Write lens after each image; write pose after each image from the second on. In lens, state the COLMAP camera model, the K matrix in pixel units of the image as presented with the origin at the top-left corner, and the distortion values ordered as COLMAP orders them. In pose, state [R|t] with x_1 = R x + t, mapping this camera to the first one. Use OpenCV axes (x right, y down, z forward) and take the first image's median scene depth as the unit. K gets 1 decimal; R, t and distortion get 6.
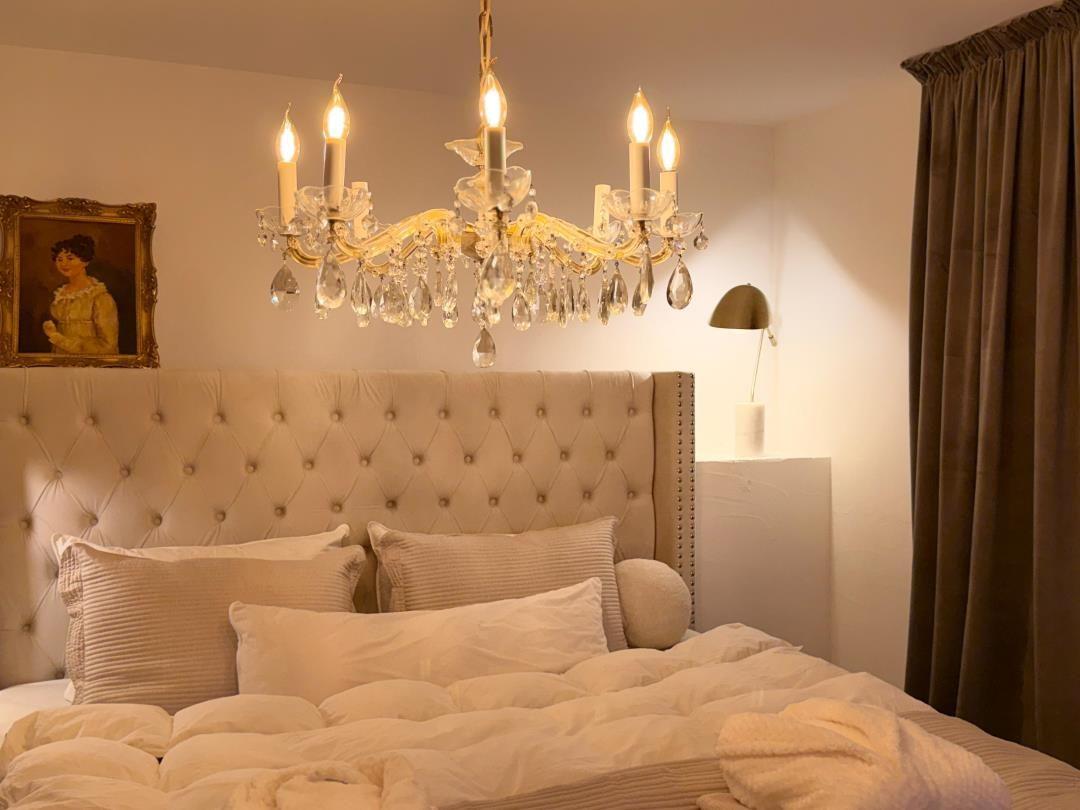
lens RADIAL K [[1071.6, 0, 540.0], [0, 1071.6, 405.0], [0, 0, 1]] dist [-0.014688, -0.020496]
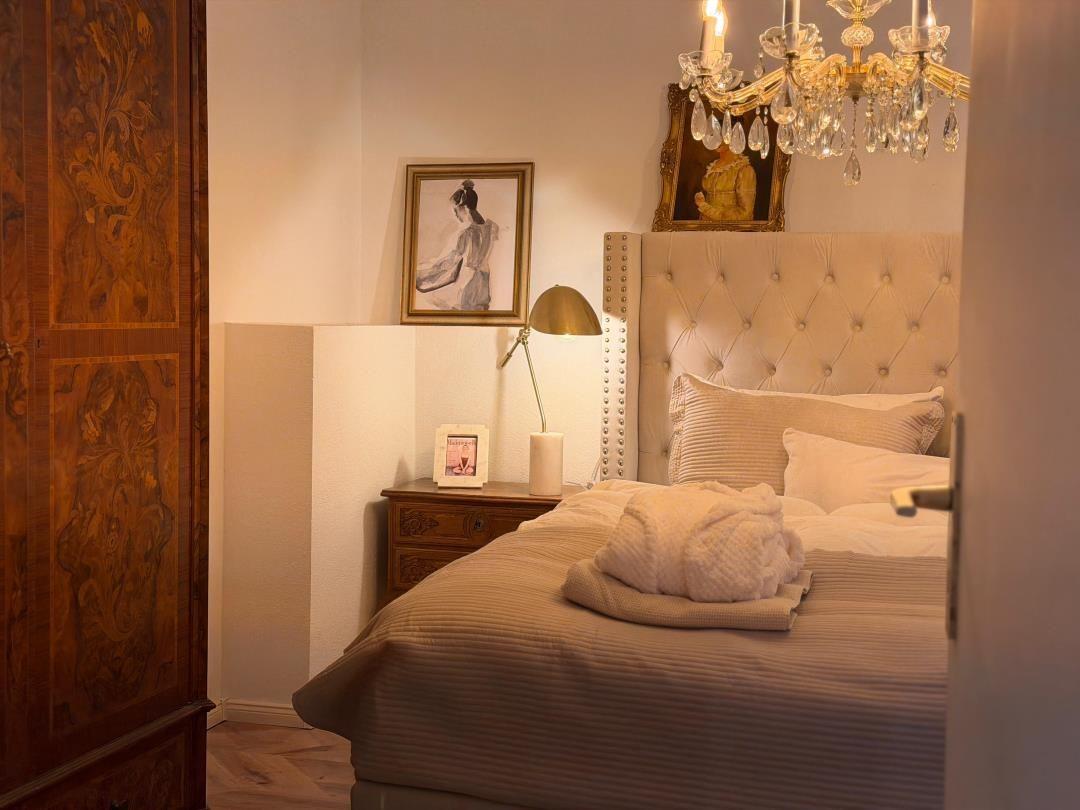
lens RADIAL K [[1496.0, 0, 540.0], [0, 1496.0, 405.0], [0, 0, 1]] dist [0.276585, -0.627365]
pose [[0.740817, 0.058203, -0.669181, 0.508482], [-0.048264, 0.998276, 0.033396, 0.103256], [0.669971, 0.007557, 0.742349, -0.316376]]
